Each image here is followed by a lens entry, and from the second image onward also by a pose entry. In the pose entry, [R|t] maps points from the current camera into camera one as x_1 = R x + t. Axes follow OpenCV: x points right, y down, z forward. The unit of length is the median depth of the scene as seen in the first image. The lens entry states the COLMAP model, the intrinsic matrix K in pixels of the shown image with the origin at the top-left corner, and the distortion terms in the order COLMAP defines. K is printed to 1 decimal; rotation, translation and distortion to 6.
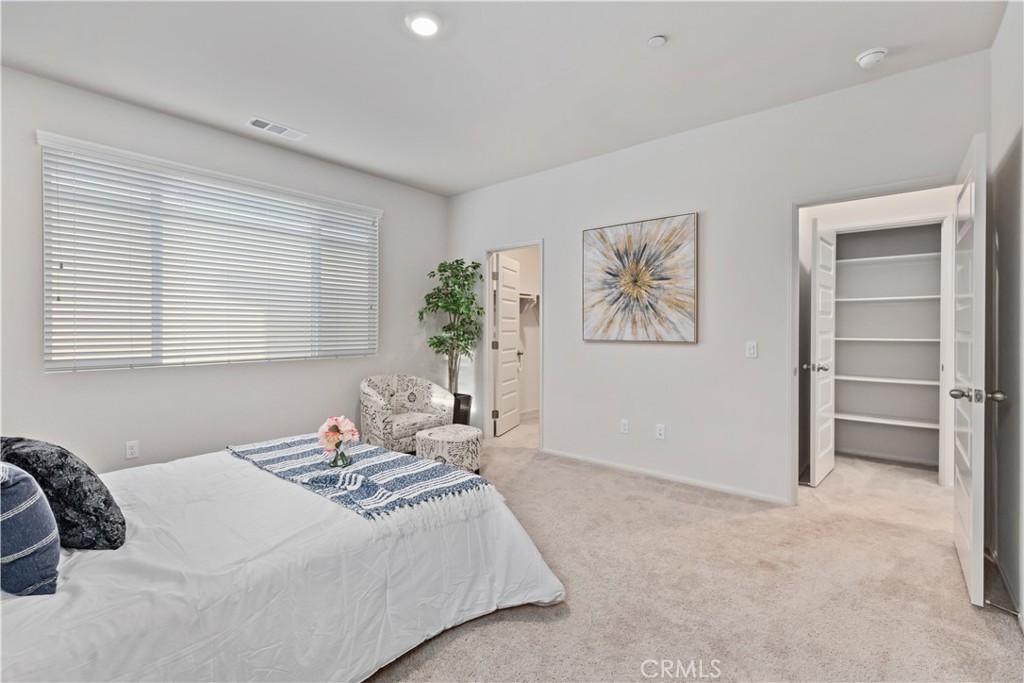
lens RADIAL K [[456.3, 0, 508.3], [0, 456.3, 332.0], [0, 0, 1]] dist [0.000606, -0.000259]
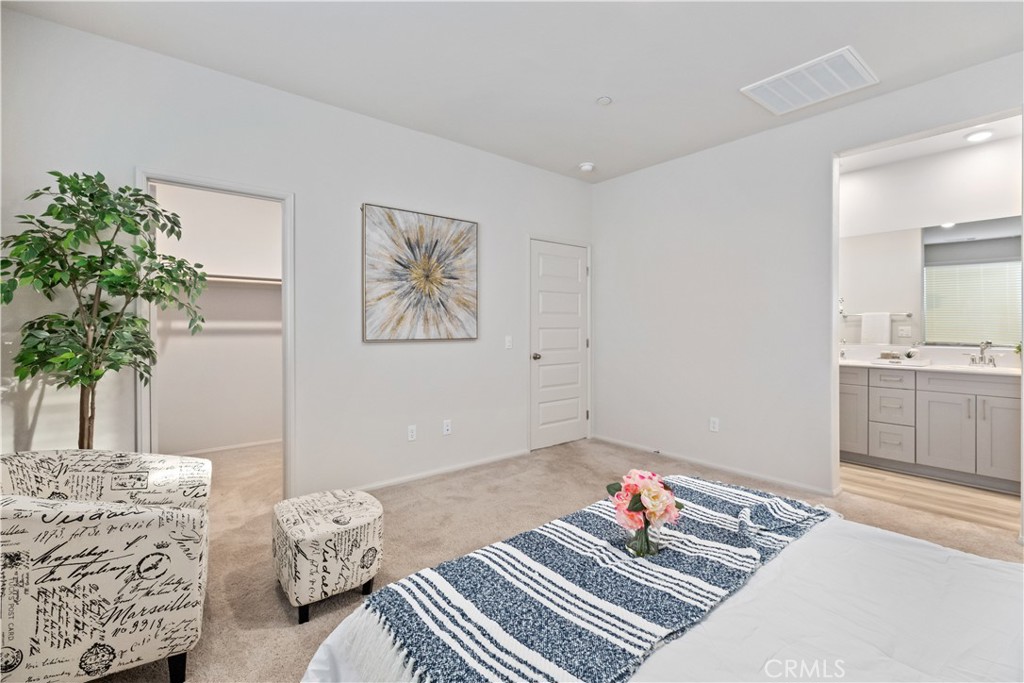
lens RADIAL K [[456.3, 0, 508.3], [0, 456.3, 332.0], [0, 0, 1]] dist [0.000606, -0.000259]
pose [[0.179226, -0.018296, 0.983638, -0.624488], [0.000664, 0.999829, 0.018476, -0.012728], [-0.983808, -0.002659, 0.179207, 0.656897]]
